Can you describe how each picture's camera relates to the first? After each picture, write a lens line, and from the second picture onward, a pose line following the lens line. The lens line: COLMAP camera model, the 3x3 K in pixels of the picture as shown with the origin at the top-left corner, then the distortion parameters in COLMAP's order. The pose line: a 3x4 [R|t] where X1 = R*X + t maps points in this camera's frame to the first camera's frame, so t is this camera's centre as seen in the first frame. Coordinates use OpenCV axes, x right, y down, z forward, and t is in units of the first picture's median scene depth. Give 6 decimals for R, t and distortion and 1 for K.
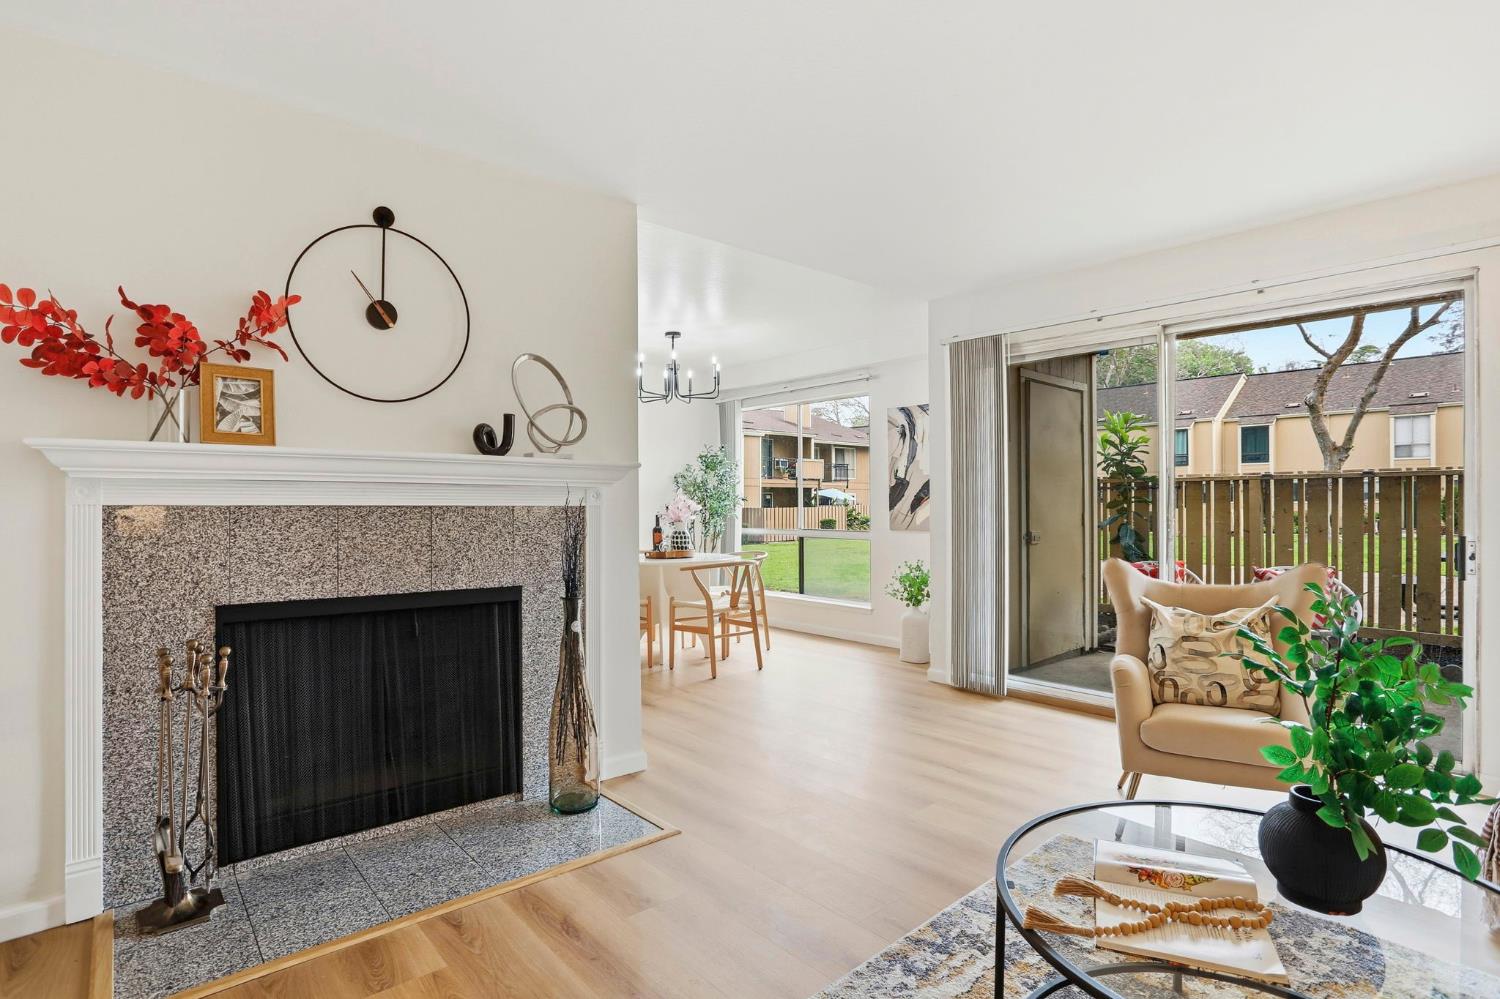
lens RADIAL K [[733.4, 0, 759.2], [0, 733.4, 509.9], [0, 0, 1]] dist [-0.058971, 0.020871]
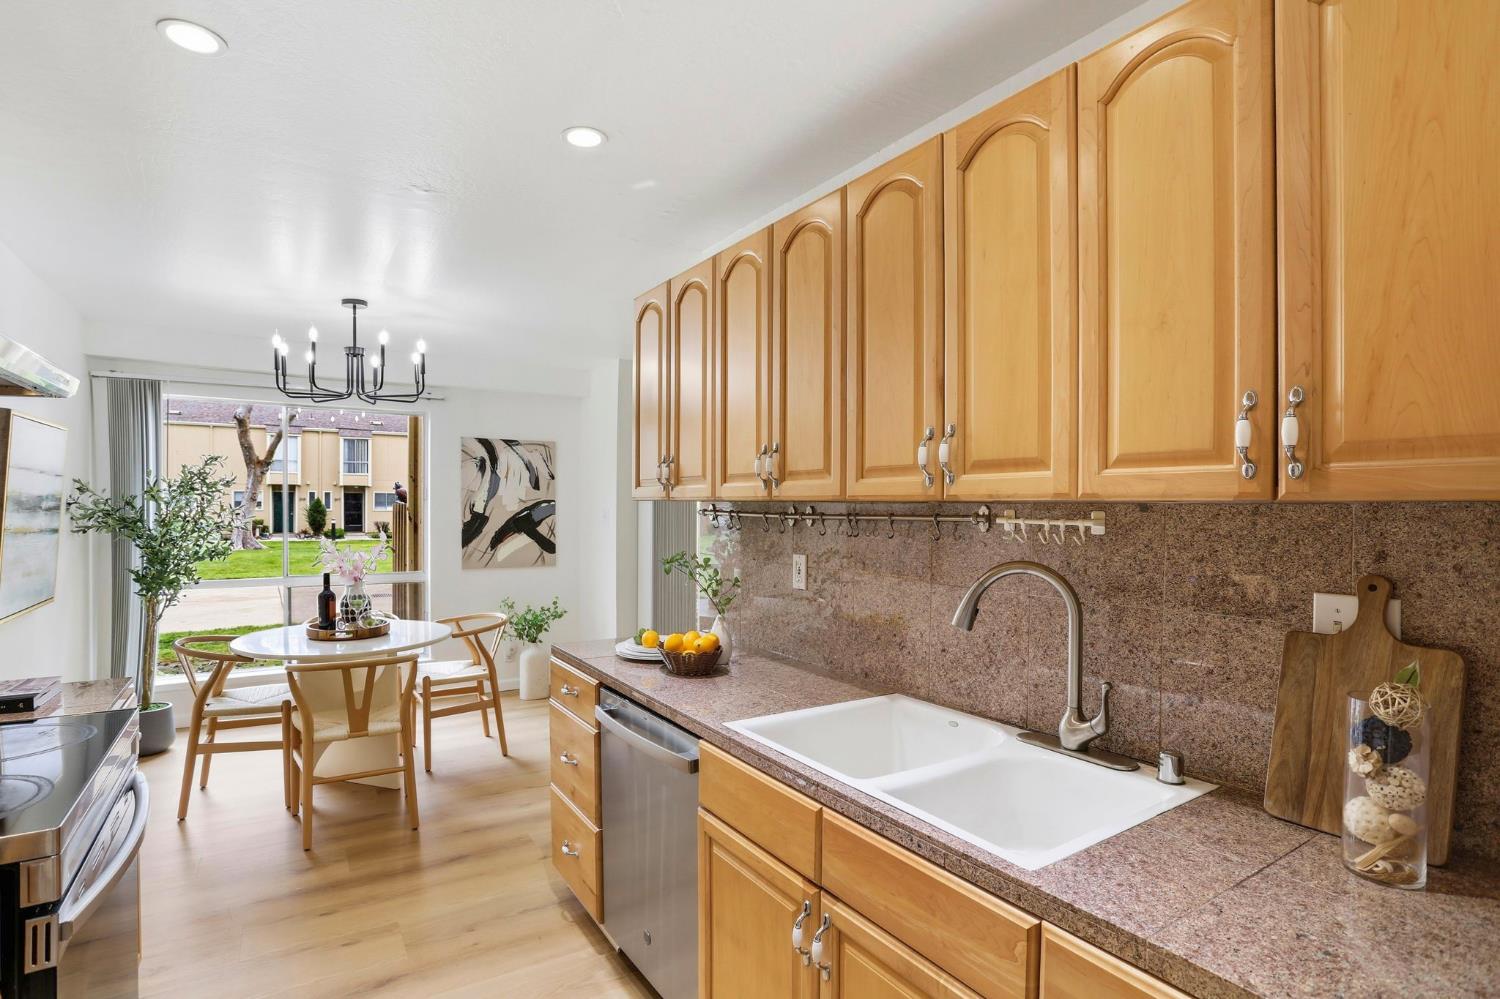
lens RADIAL K [[733.4, 0, 755.1], [0, 733.4, 509.1], [0, 0, 1]] dist [-0.058971, 0.020871]
pose [[0.154318, 0.005691, 0.988005, -0.670533], [0.002249, 0.999979, -0.006111, -0.041638], [-0.988019, 0.003165, 0.154302, 0.498227]]
